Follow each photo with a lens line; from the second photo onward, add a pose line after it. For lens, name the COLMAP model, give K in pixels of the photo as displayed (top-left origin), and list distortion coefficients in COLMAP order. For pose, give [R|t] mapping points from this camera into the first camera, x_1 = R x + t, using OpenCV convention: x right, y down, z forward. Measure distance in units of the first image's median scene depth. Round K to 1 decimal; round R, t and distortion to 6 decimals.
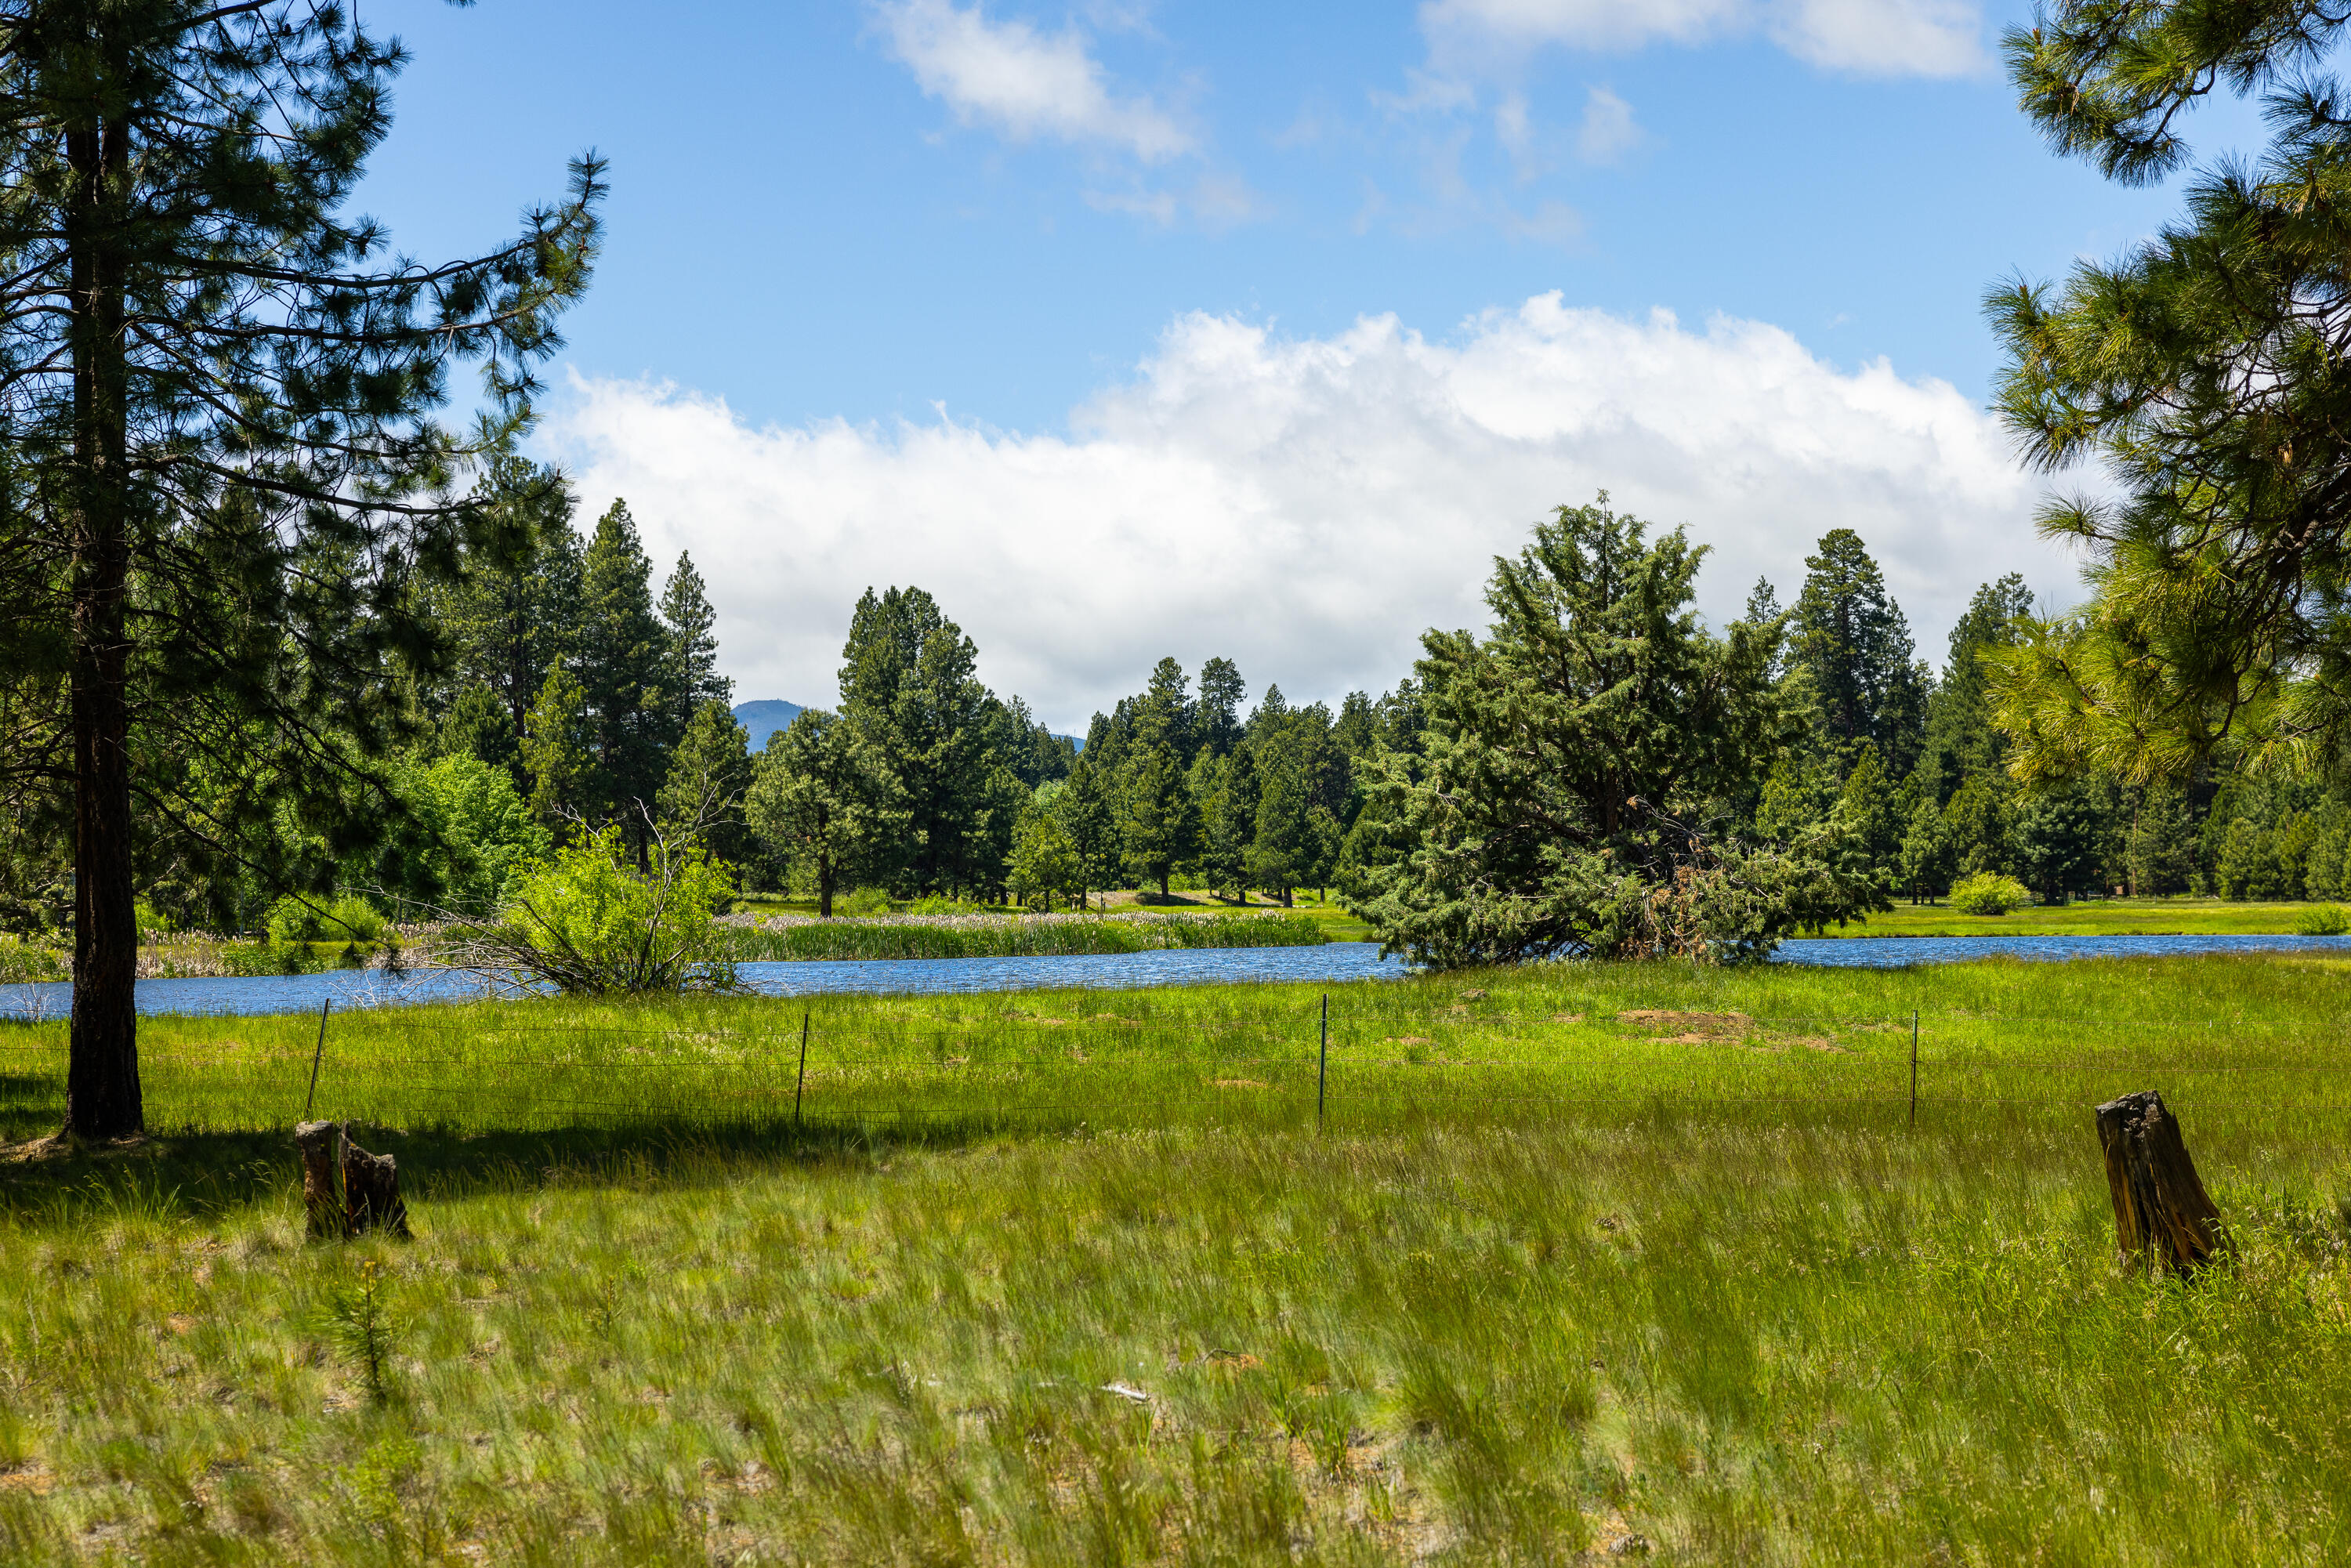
lens RADIAL K [[3674.7, 0, 1176.9], [0, 3674.7, 755.0], [0, 0, 1]] dist [0.009513, -0.071958]
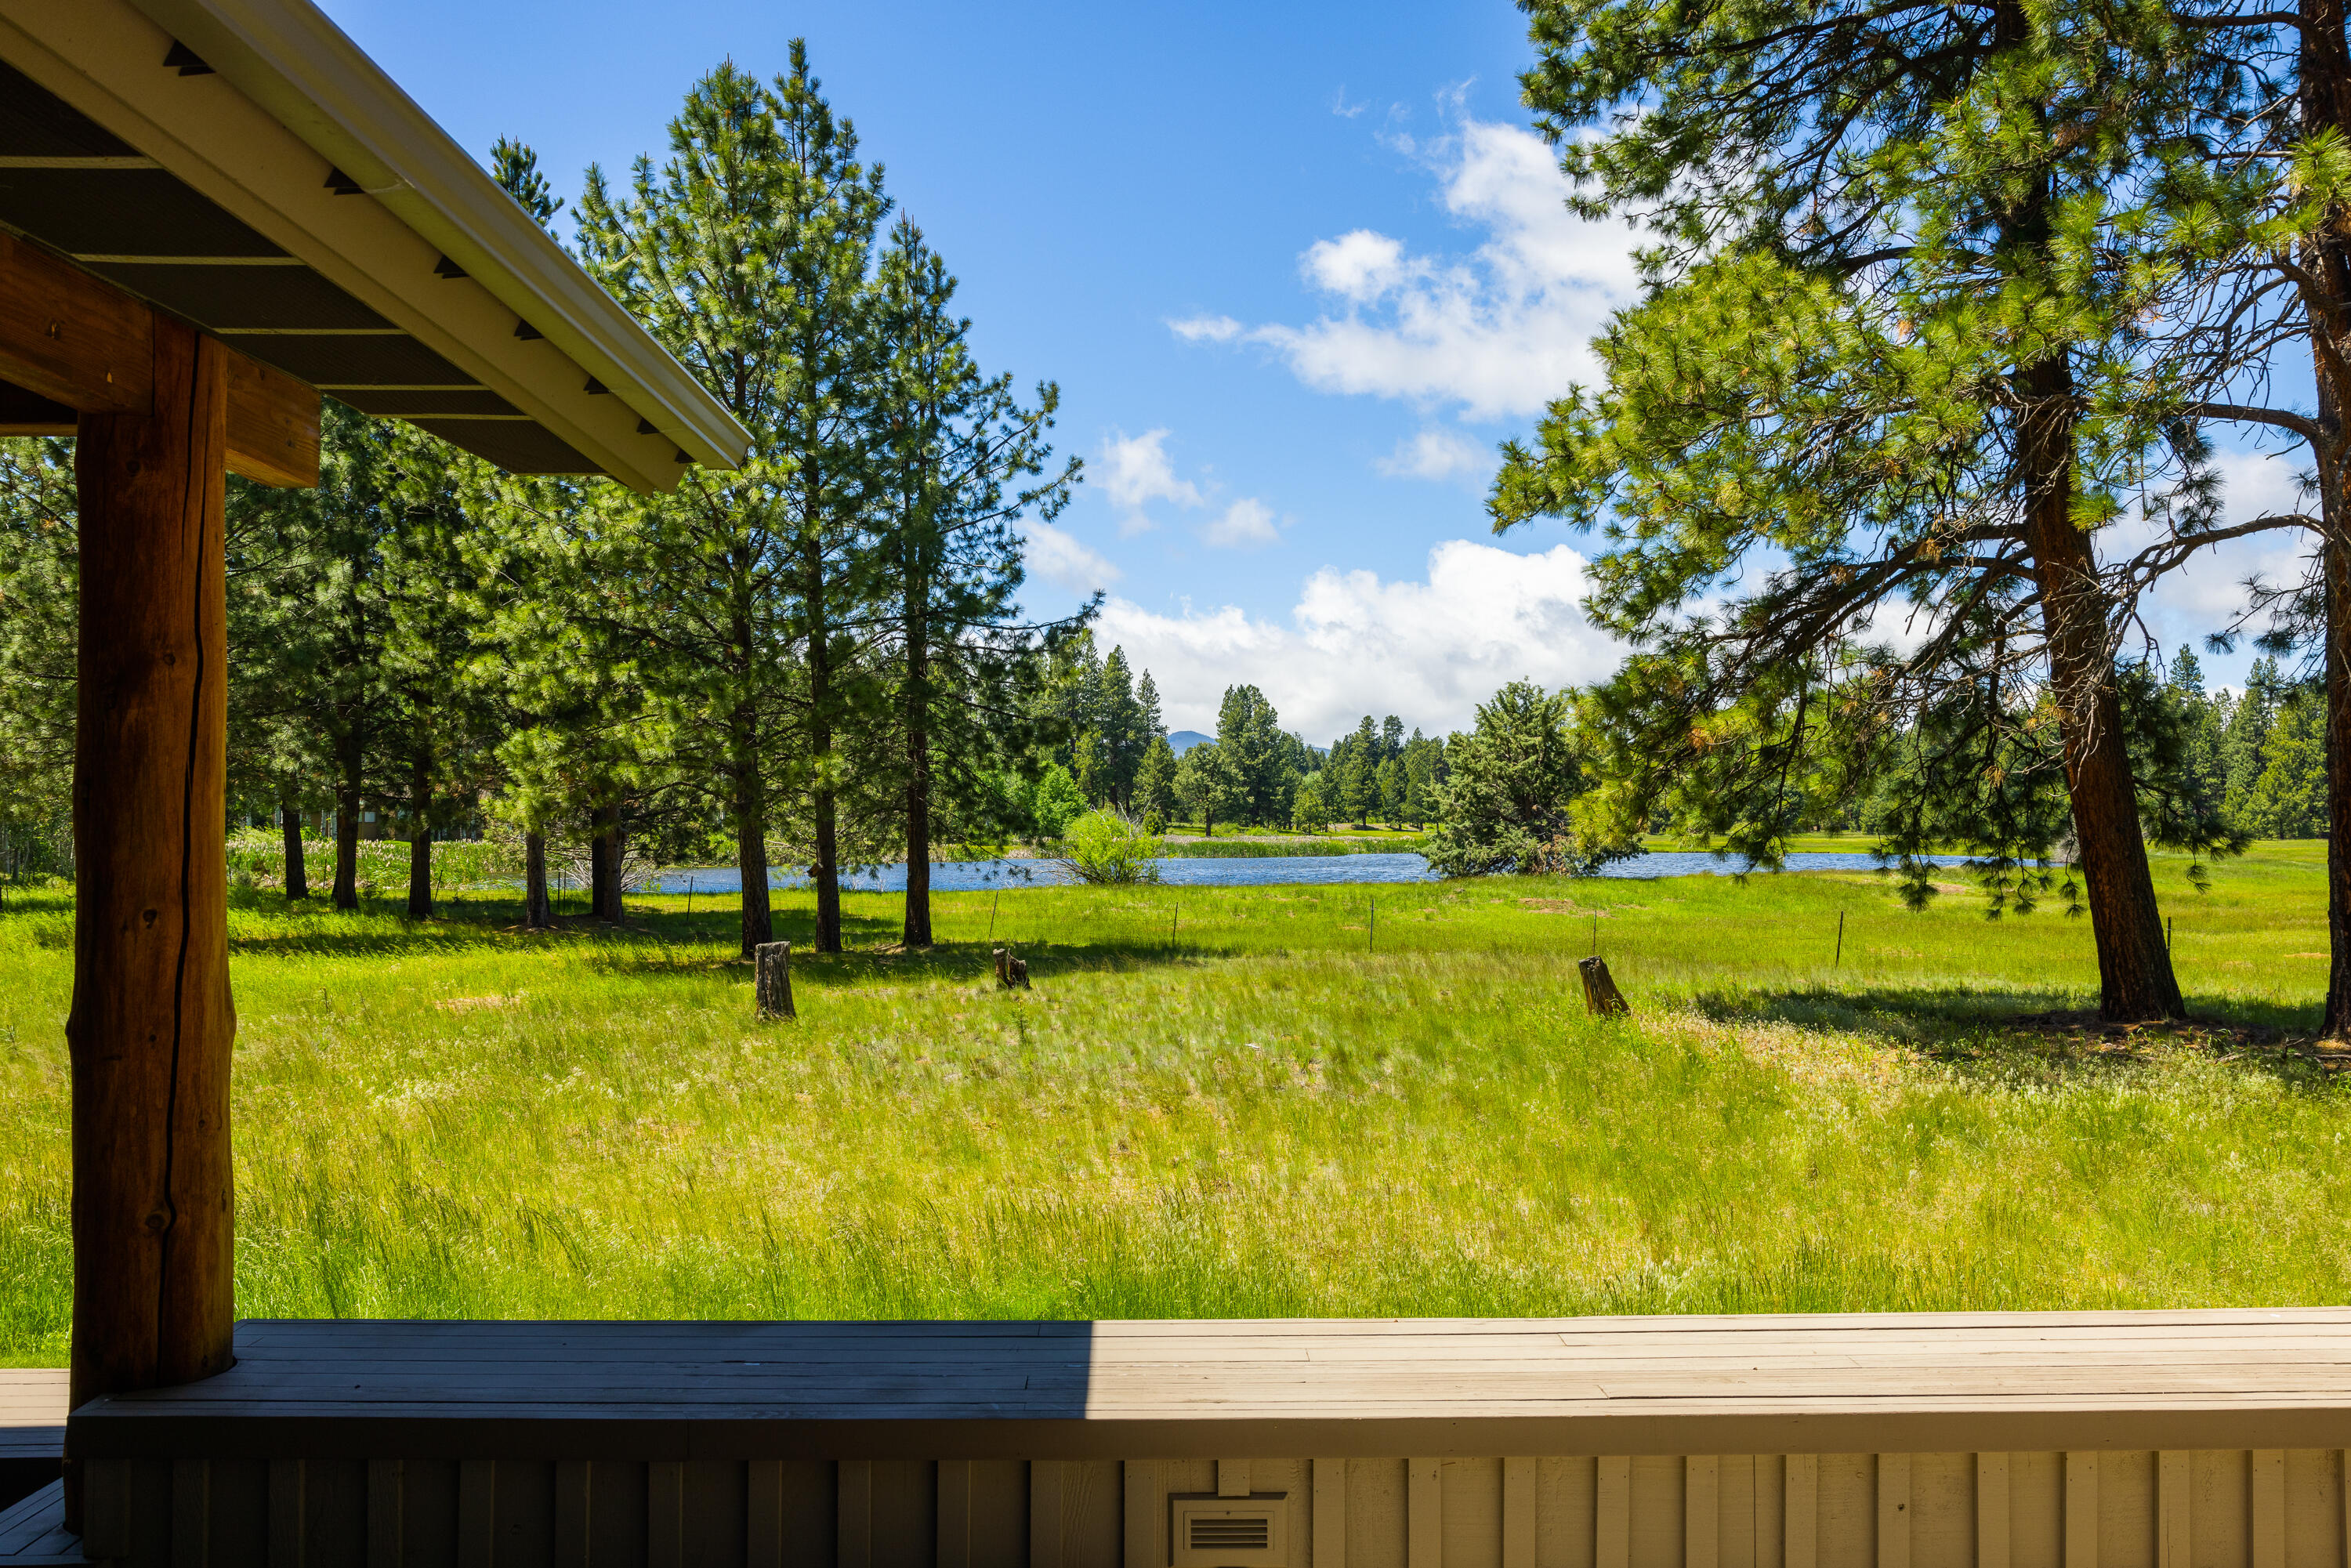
lens RADIAL K [[1833.5, 0, 1175.5], [0, 1833.5, 784.0], [0, 0, 1]] dist [-0.057372, -0.000962]
pose [[0.992504, 0.010264, -0.121782, 0.022232], [-0.006983, 0.999602, 0.027341, -0.019543], [0.122014, -0.026286, 0.992180, -0.116374]]
